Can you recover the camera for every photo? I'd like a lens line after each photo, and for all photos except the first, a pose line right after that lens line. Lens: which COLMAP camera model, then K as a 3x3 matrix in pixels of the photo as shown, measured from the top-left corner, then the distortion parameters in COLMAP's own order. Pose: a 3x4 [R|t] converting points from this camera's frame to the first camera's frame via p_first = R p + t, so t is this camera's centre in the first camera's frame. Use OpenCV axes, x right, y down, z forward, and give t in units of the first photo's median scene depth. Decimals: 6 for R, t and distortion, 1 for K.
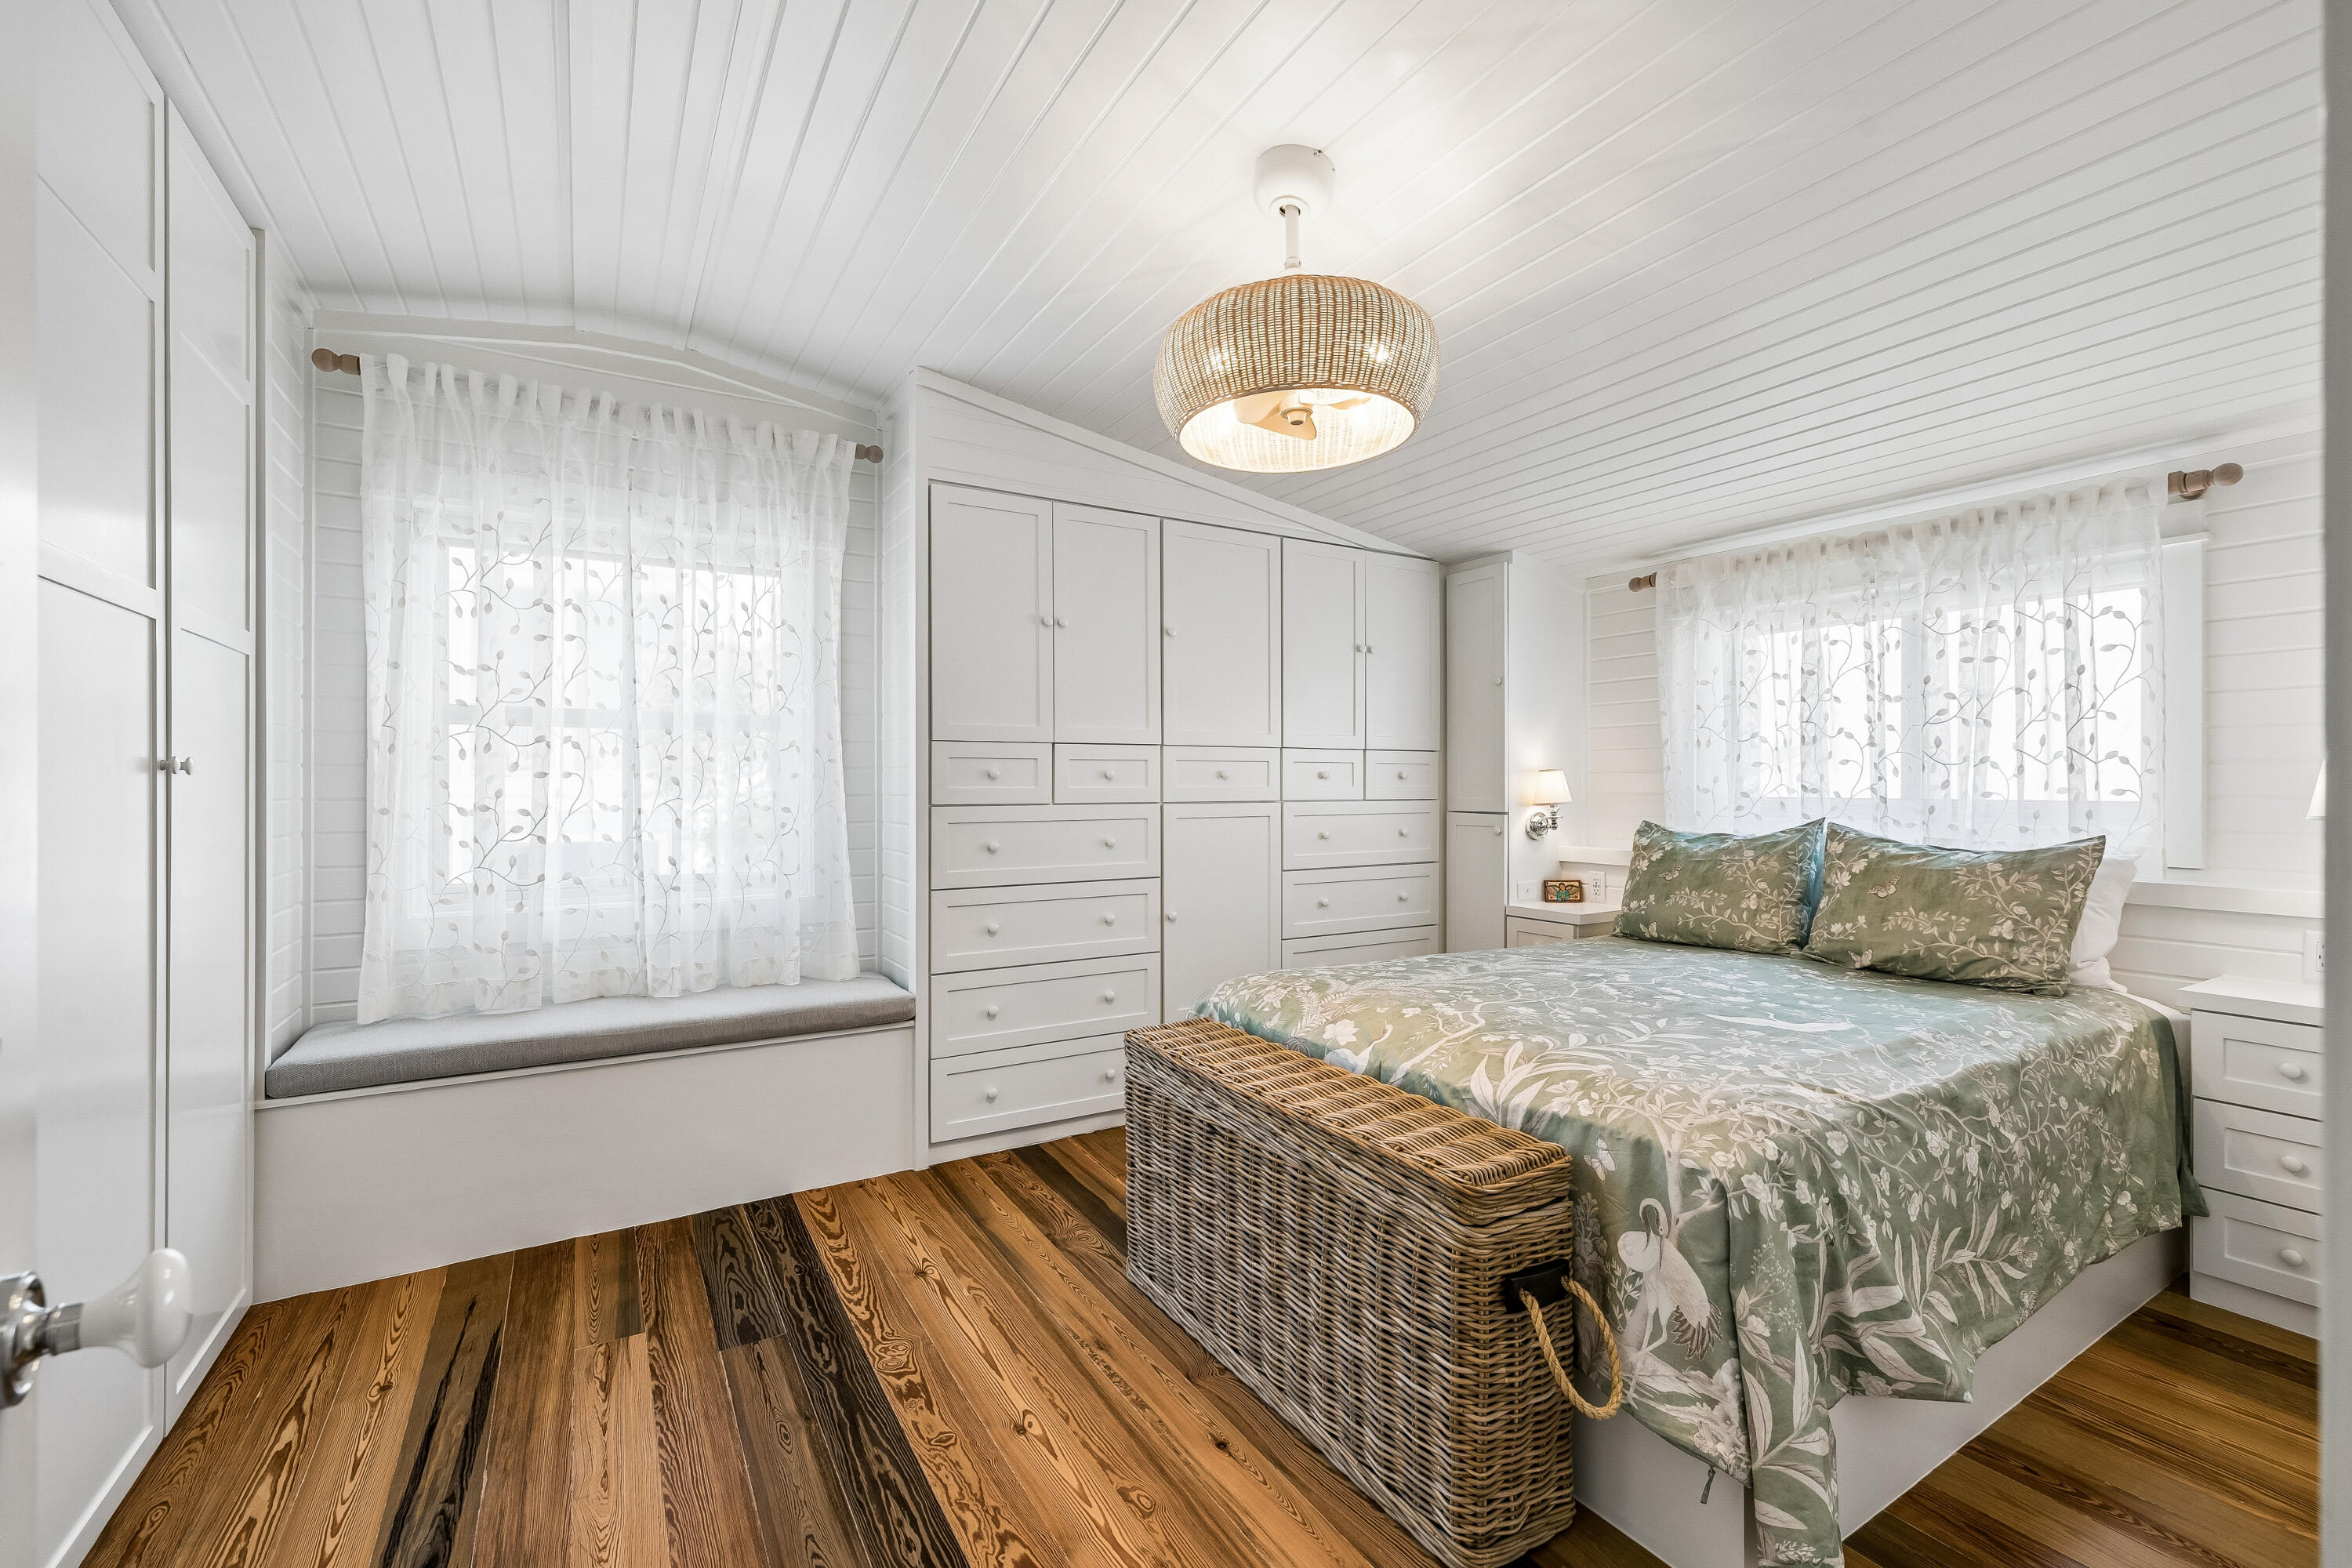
lens RADIAL K [[991.8, 0, 1165.8], [0, 991.8, 793.1], [0, 0, 1]] dist [-0.000623, 0.000066]
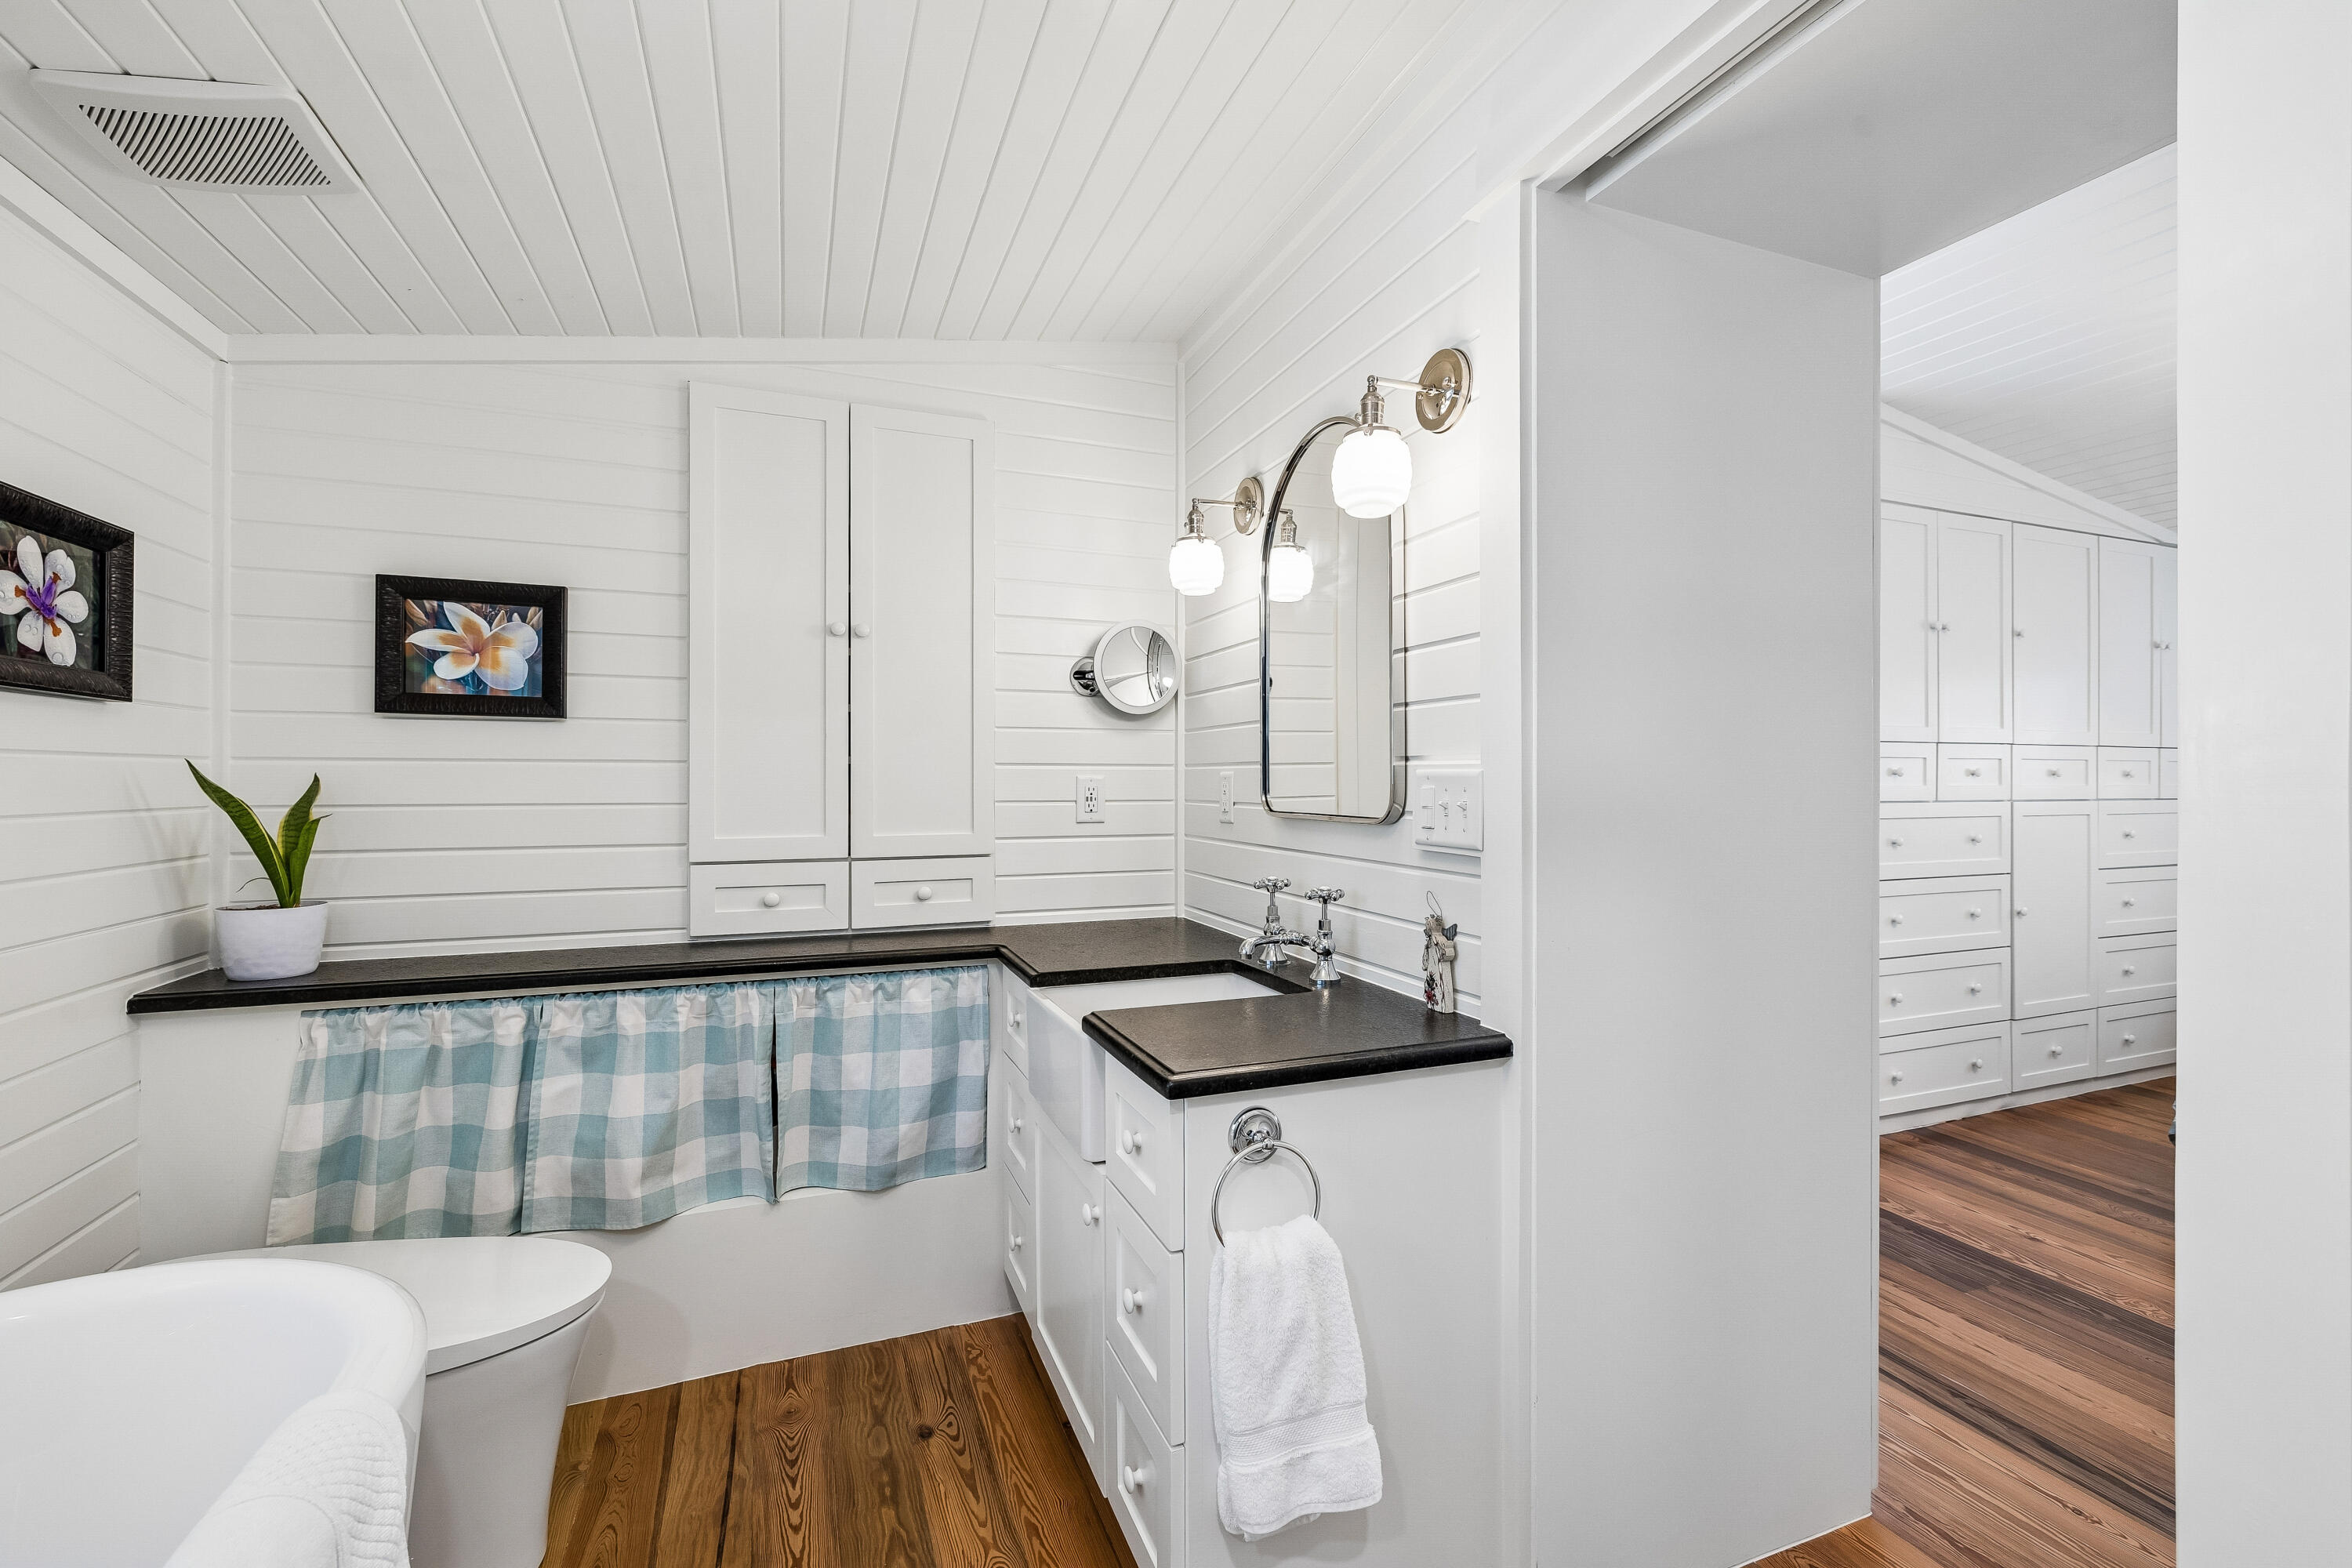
lens RADIAL K [[1000.2, 0, 1174.7], [0, 1000.2, 775.4], [0, 0, 1]] dist [0.000897, -0.000041]
pose [[0.987564, 0.001225, -0.157211, -0.777705], [-0.001508, 0.999997, -0.001678, -0.017081], [0.157209, 0.001894, 0.987564, -0.183278]]
